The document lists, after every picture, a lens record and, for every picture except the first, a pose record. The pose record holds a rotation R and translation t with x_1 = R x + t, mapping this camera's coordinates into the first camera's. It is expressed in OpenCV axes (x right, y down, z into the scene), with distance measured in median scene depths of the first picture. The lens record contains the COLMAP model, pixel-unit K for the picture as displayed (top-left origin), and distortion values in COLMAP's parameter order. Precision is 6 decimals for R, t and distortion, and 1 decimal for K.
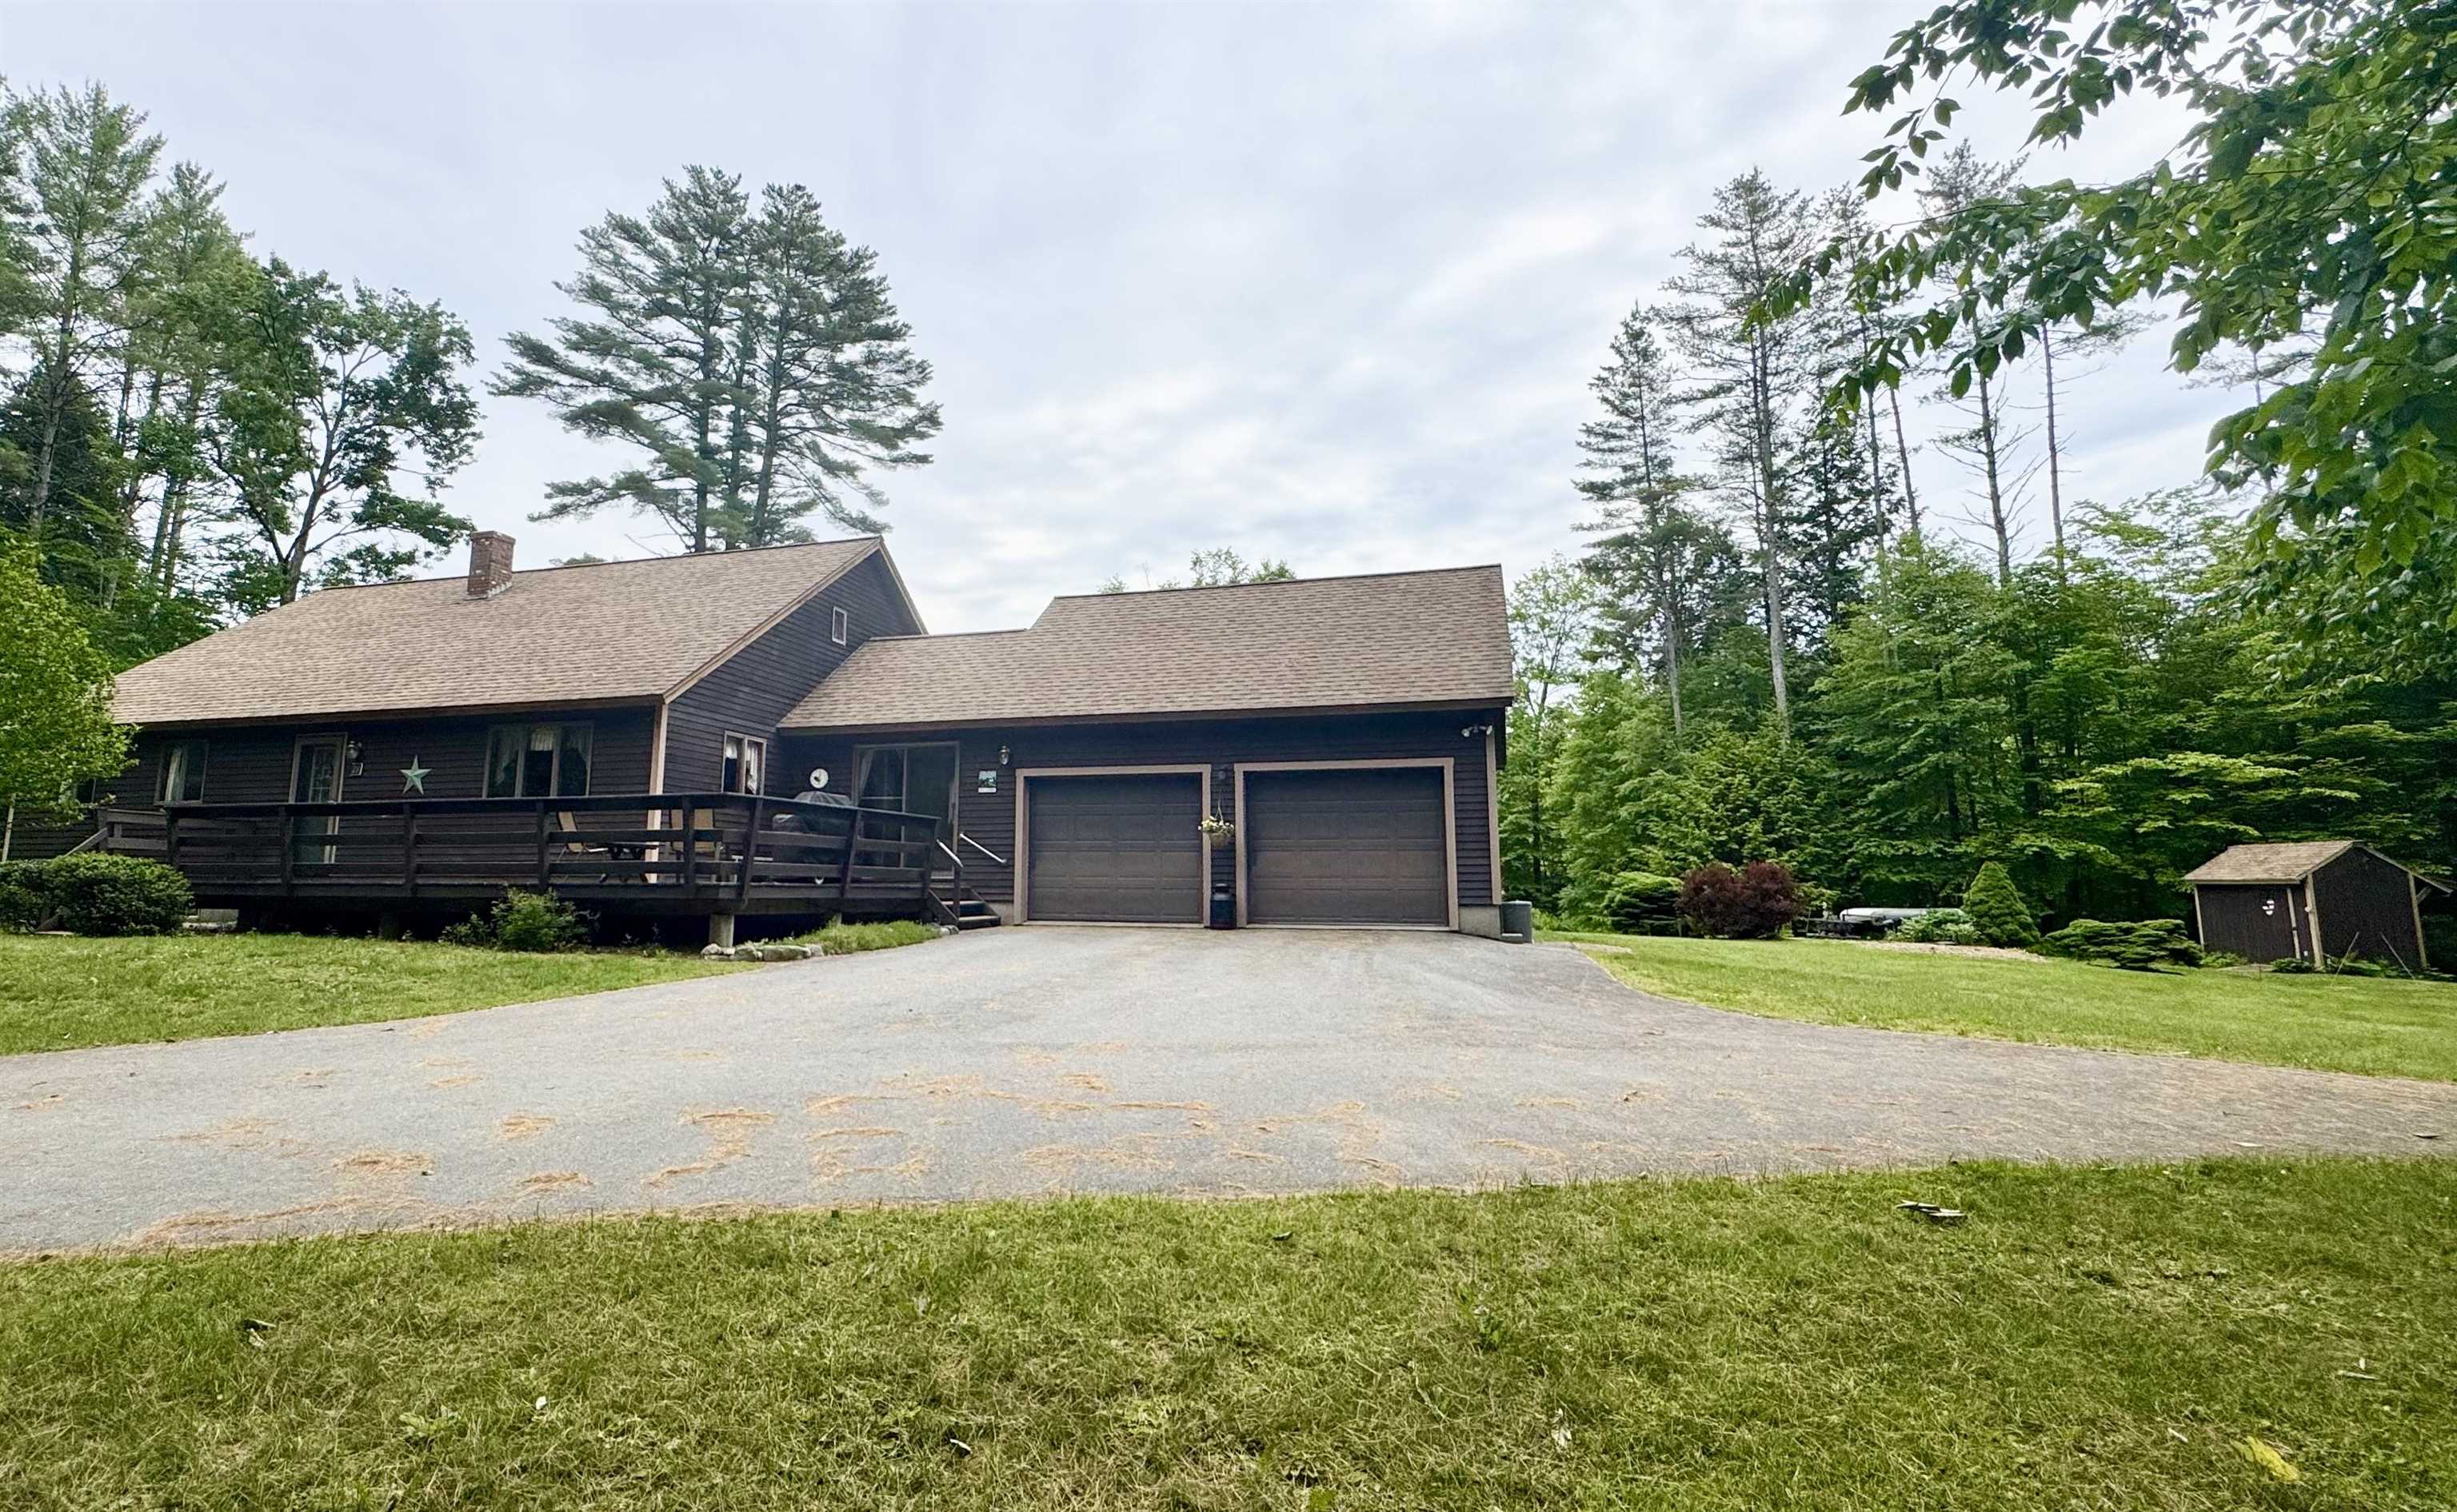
lens RADIAL K [[1148.9, 0, 1126.3], [0, 1148.9, 722.6], [0, 0, 1]] dist [-0.002380, 0.000290]
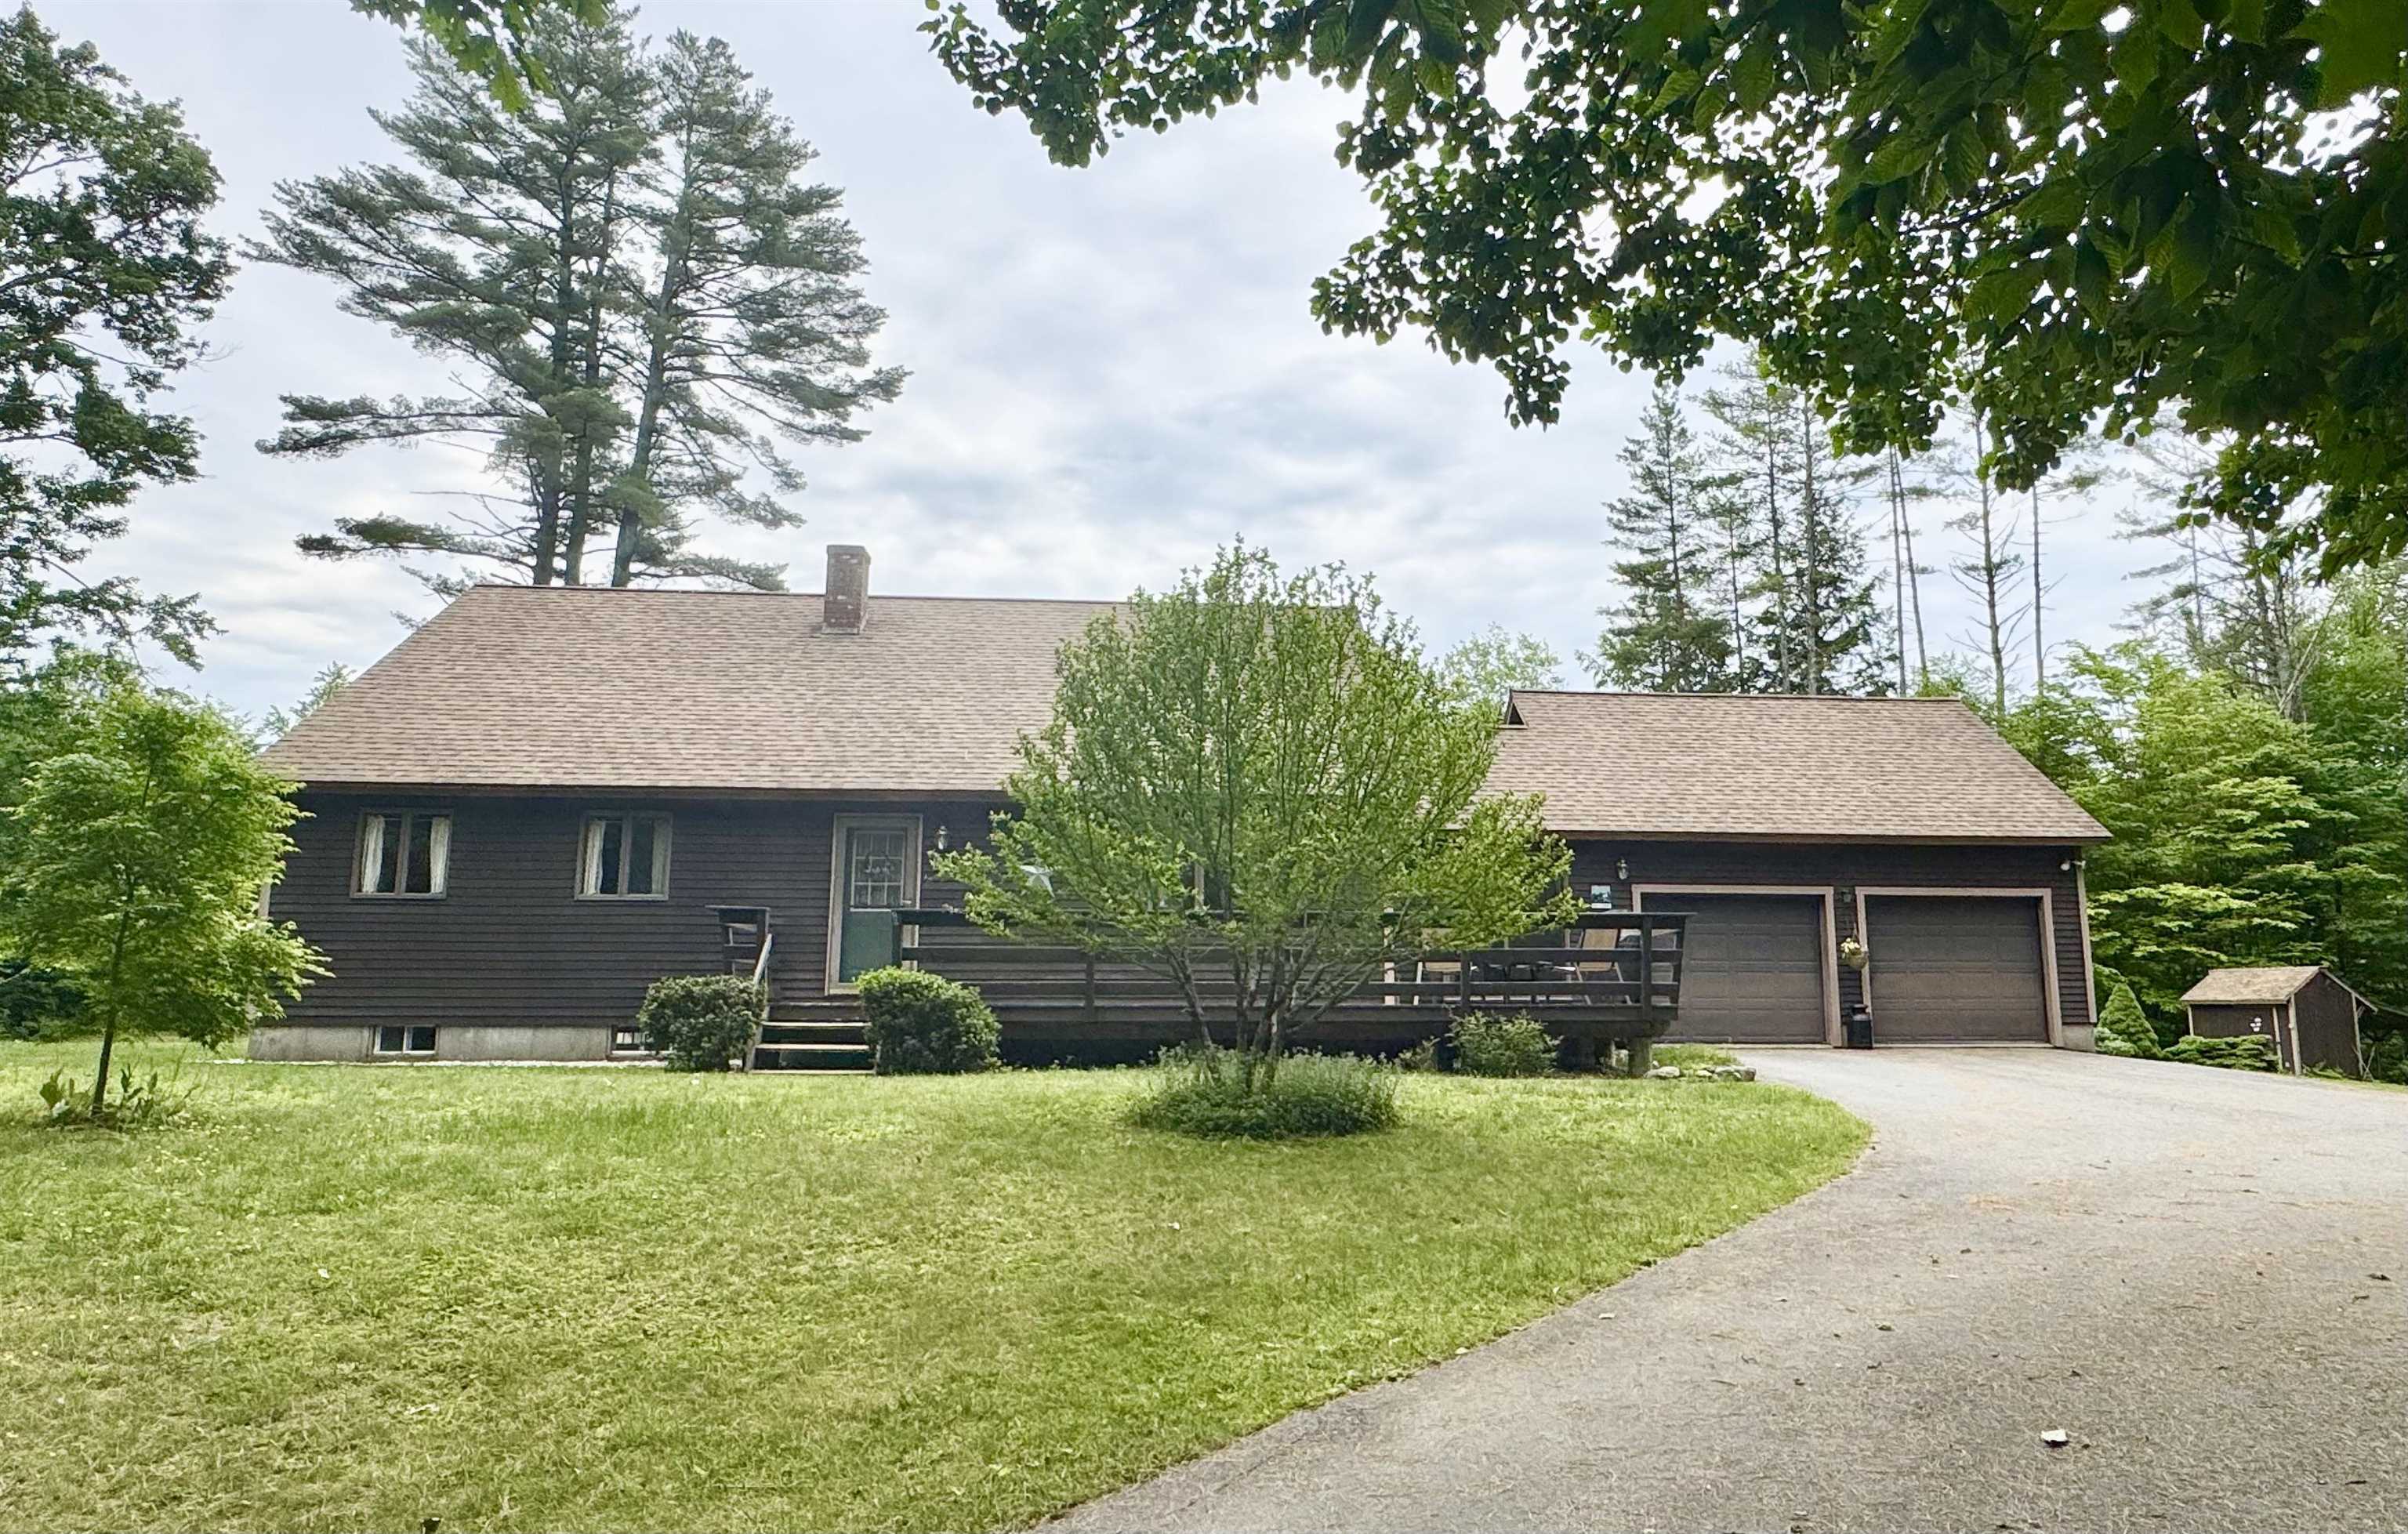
lens RADIAL K [[1523.0, 0, 1299.7], [0, 1523.0, 762.3], [0, 0, 1]] dist [-0.008212, 0.001847]
pose [[0.924544, 0.057746, 0.376674, -0.333335], [-0.050205, 0.998294, -0.029816, -0.003686], [-0.377753, 0.008656, 0.925866, -0.024717]]
